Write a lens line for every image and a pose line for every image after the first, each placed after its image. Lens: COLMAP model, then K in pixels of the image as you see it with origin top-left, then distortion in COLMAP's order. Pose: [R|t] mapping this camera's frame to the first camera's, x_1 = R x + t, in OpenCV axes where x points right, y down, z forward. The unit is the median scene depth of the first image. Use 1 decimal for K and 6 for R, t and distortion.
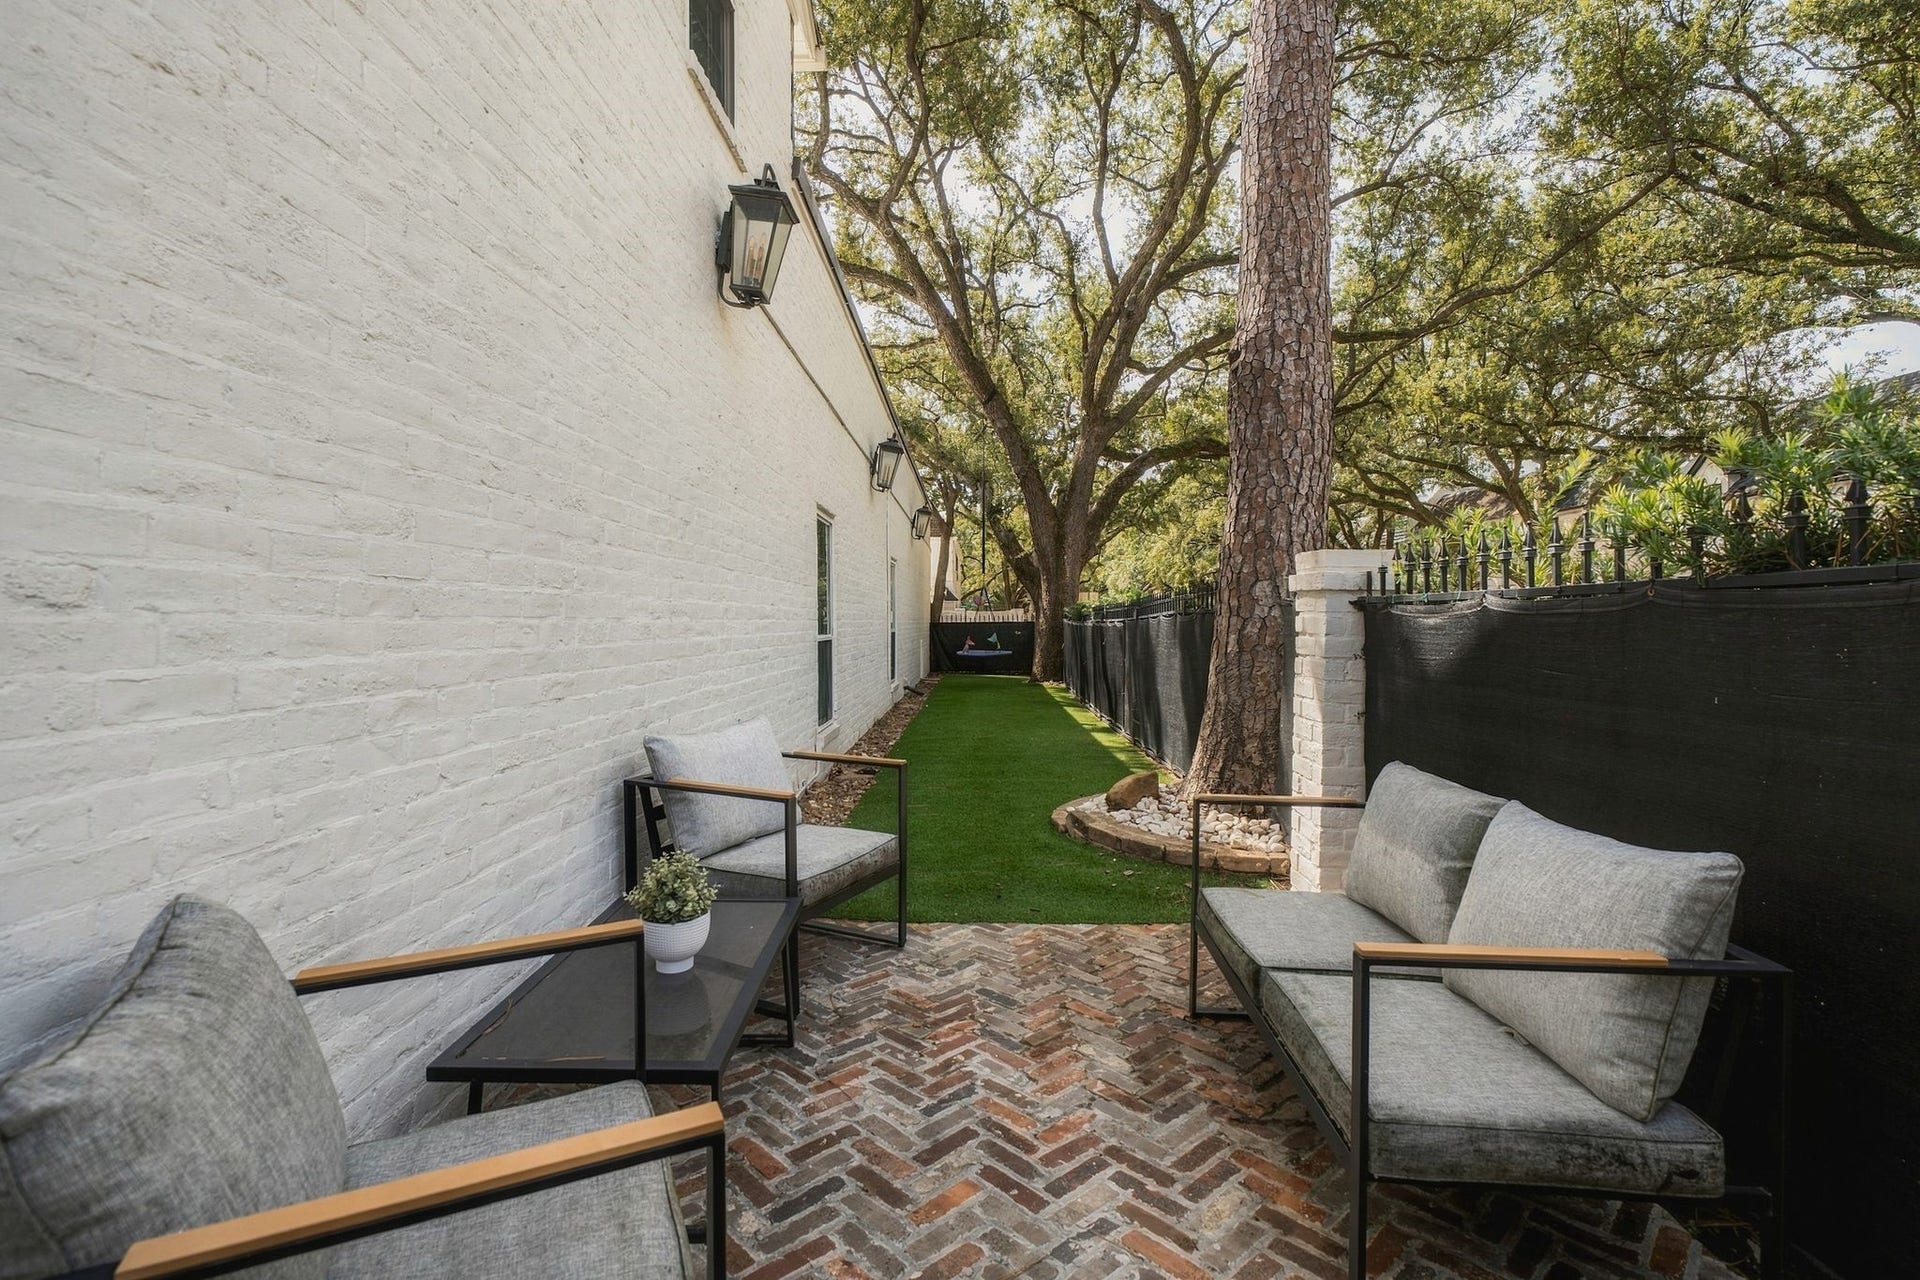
lens RADIAL K [[873.4, 0, 960.5], [0, 873.4, 633.8], [0, 0, 1]] dist [-0.000909, -0.000001]
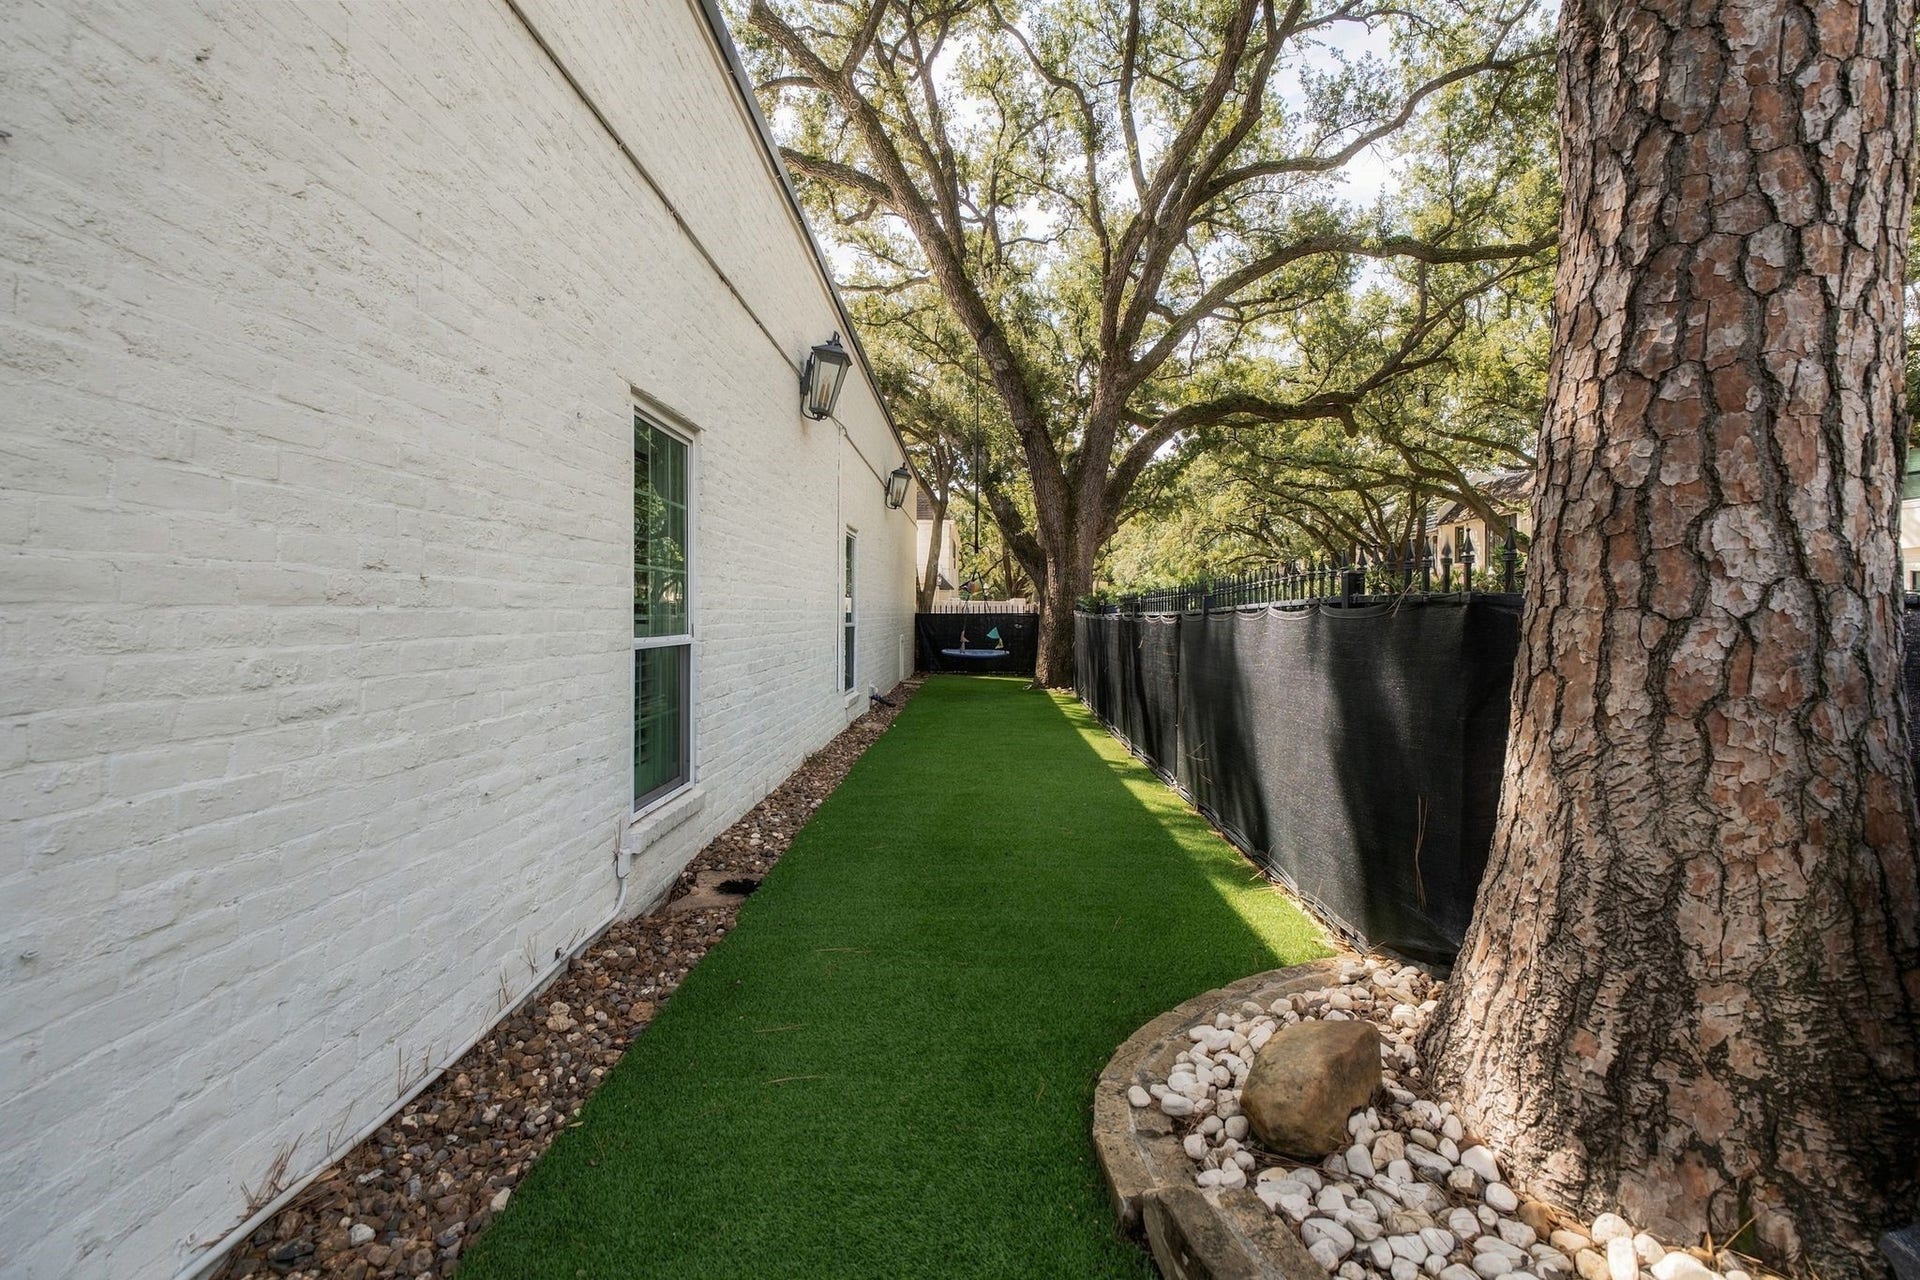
lens RADIAL K [[873.4, 0, 955.5], [0, 873.4, 641.2], [0, 0, 1]] dist [-0.000909, -0.000001]
pose [[0.999925, 0.009978, -0.007075, 0.011344], [-0.009842, 0.999769, 0.019082, -0.002952], [0.007264, -0.019011, 0.999793, 0.158644]]
